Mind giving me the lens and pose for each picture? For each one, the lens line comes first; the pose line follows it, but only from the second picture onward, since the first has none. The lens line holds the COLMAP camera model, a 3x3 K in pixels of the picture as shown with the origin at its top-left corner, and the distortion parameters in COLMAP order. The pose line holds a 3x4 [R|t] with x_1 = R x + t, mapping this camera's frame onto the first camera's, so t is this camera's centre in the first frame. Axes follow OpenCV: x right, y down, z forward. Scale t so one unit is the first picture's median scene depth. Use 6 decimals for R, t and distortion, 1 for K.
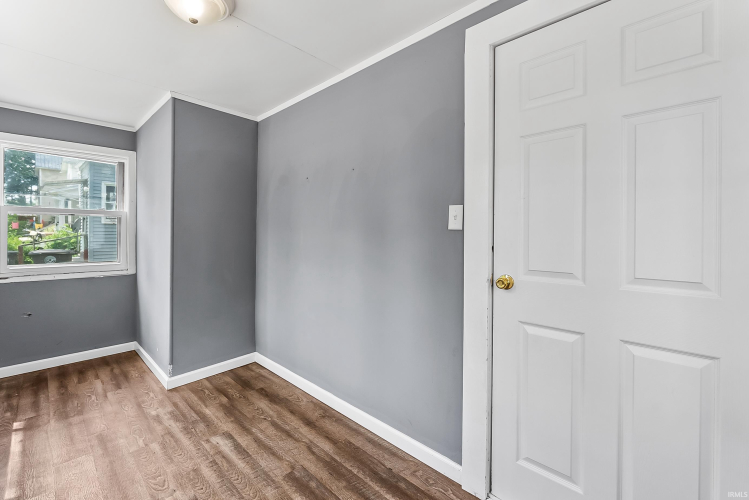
lens RADIAL K [[321.4, 0, 374.5], [0, 321.4, 250.0], [0, 0, 1]] dist [-0.000594, 0.000417]
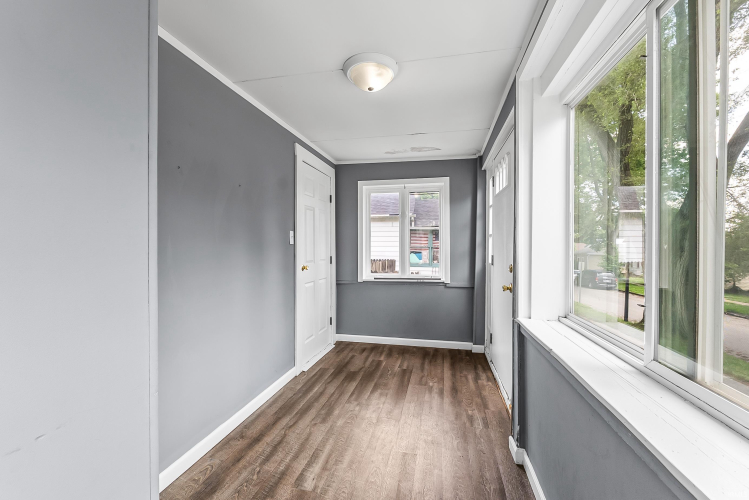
lens RADIAL K [[321.4, 0, 374.5], [0, 321.4, 250.0], [0, 0, 1]] dist [-0.000594, 0.000417]
pose [[-0.521803, -0.011925, 0.852983, -1.340295], [0.043342, 0.998240, 0.040470, -0.068507], [-0.851964, 0.058087, -0.520368, 1.288562]]
